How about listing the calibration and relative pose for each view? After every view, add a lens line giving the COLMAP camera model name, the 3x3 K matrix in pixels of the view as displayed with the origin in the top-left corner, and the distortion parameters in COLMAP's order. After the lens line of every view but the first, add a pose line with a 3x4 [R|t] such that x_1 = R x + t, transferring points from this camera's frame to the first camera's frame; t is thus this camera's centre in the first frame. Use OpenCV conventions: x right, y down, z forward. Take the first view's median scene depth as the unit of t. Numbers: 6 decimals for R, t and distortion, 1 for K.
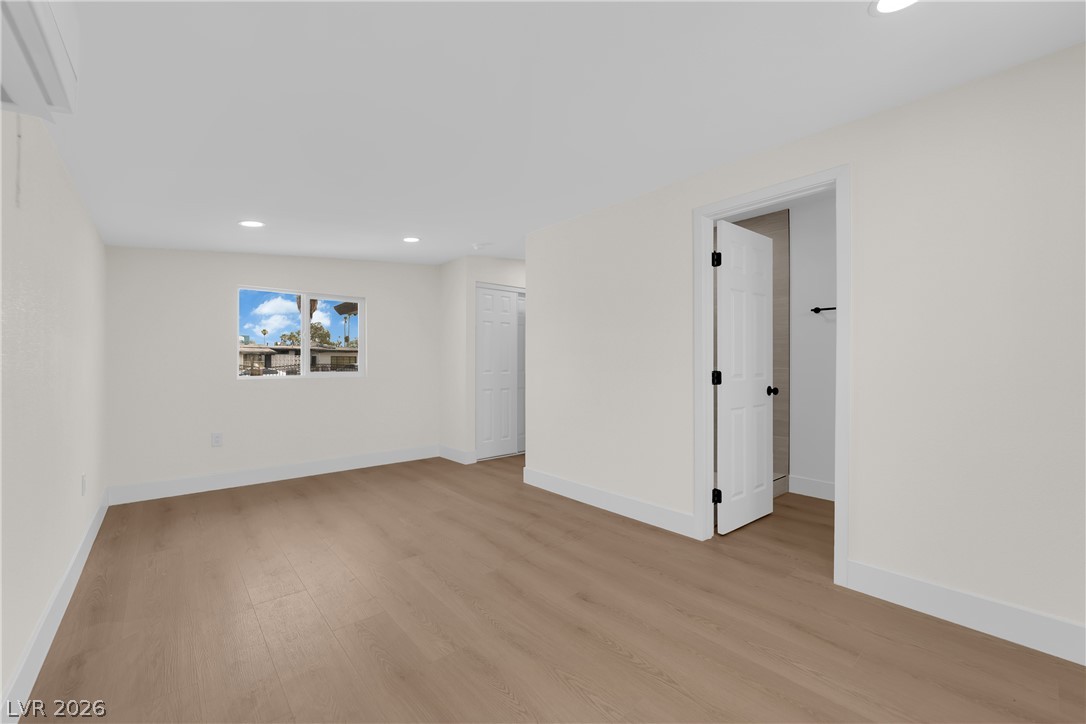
lens RADIAL K [[438.5, 0, 540.9], [0, 438.5, 364.5], [0, 0, 1]] dist [-0.012305, -0.002604]
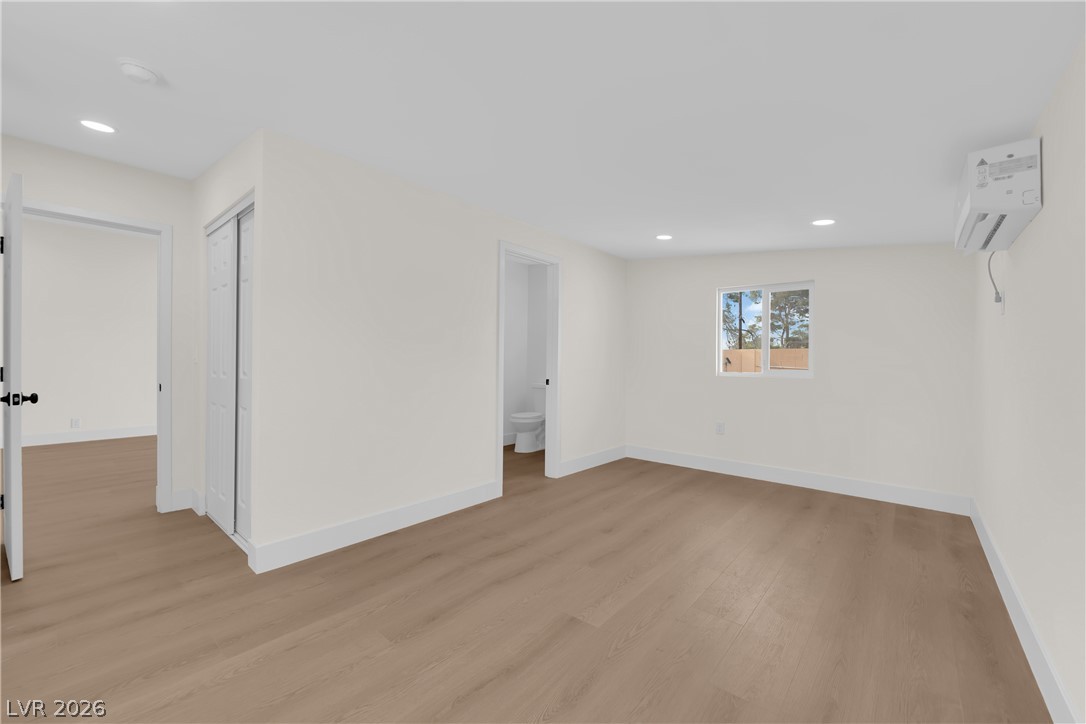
lens RADIAL K [[438.5, 0, 546.1], [0, 438.5, 364.6], [0, 0, 1]] dist [-0.012305, -0.002604]
pose [[-0.178897, -0.007428, 0.983840, -0.903680], [-0.014908, 0.999877, 0.004838, 0.001132], [-0.983755, -0.013802, -0.178986, 1.063177]]
